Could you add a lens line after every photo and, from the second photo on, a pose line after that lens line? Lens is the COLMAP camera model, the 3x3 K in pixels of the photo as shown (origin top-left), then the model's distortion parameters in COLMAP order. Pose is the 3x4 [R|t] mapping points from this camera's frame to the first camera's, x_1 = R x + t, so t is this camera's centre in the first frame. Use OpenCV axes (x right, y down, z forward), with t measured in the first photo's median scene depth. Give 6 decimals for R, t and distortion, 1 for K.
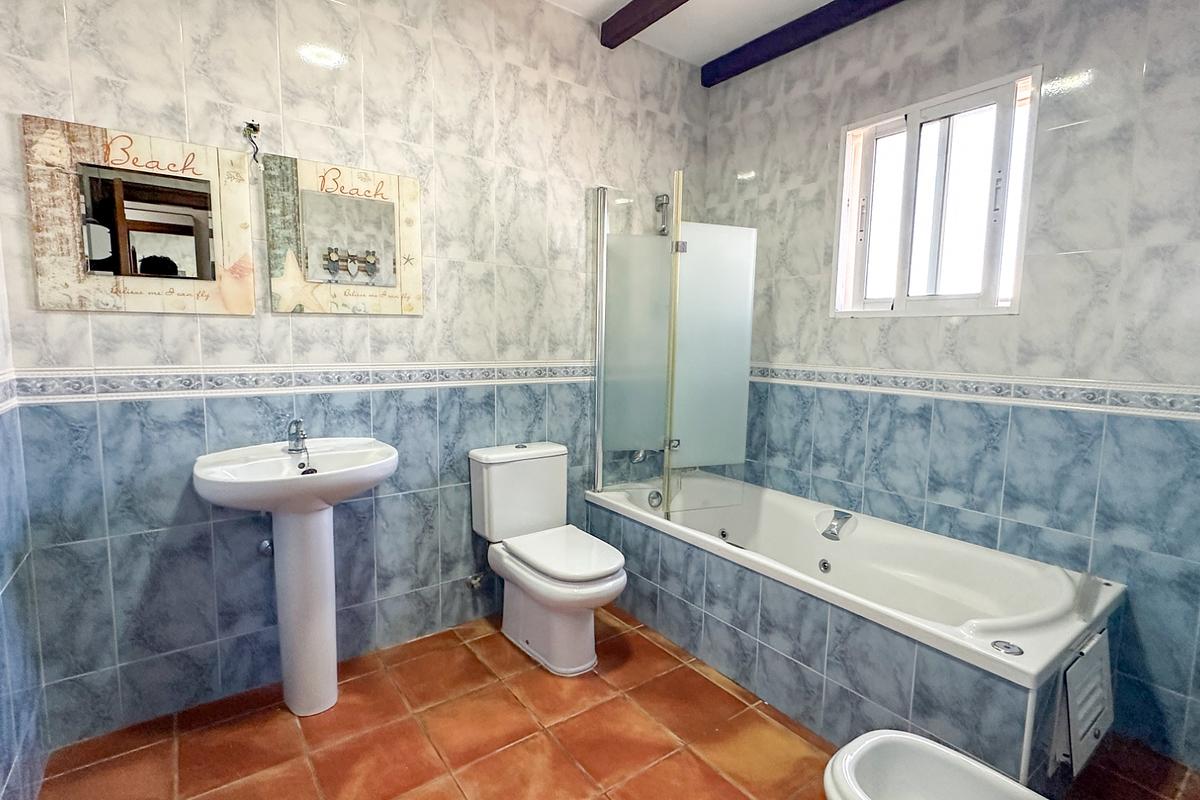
lens RADIAL K [[566.6, 0, 607.3], [0, 566.6, 395.8], [0, 0, 1]] dist [0.000954, 0.000633]
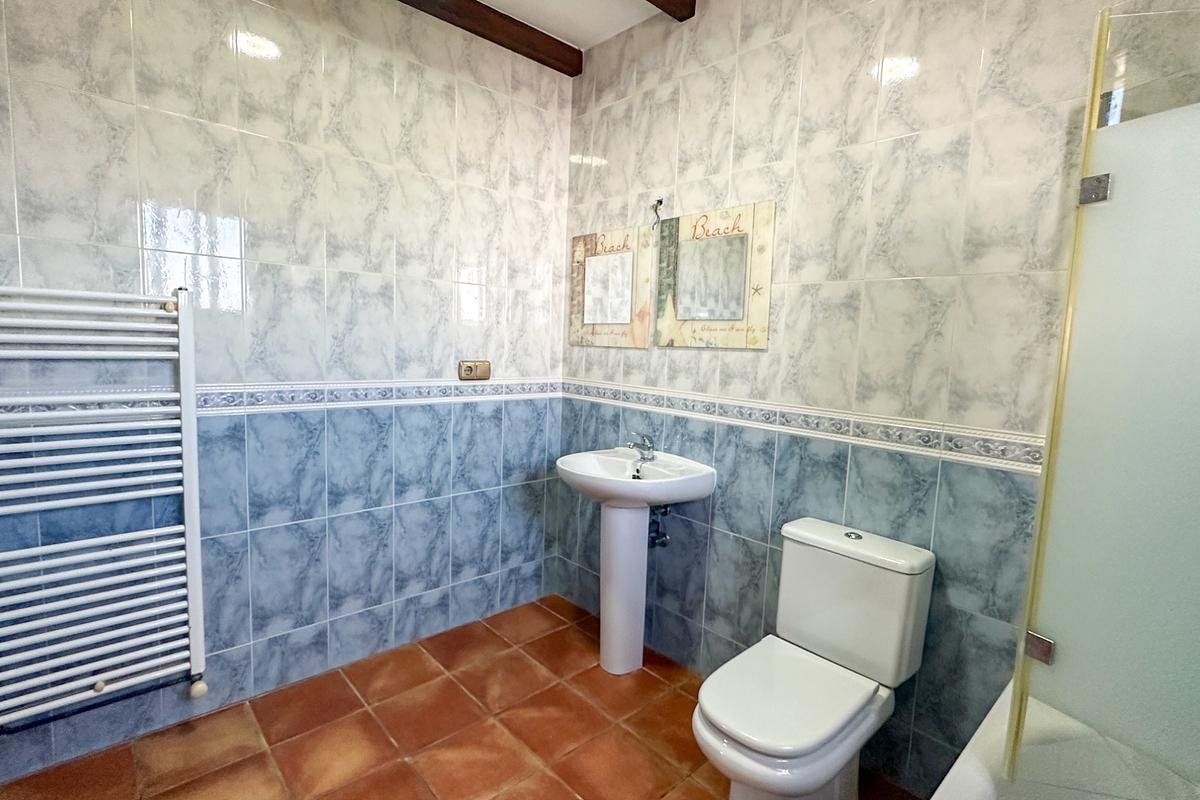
lens RADIAL K [[566.6, 0, 606.6], [0, 566.6, 404.8], [0, 0, 1]] dist [0.000954, 0.000633]
pose [[0.103129, 0.094188, -0.990198, 0.572136], [-0.153571, 0.985078, 0.077706, -0.089202], [0.982741, 0.144052, 0.116055, 0.683503]]
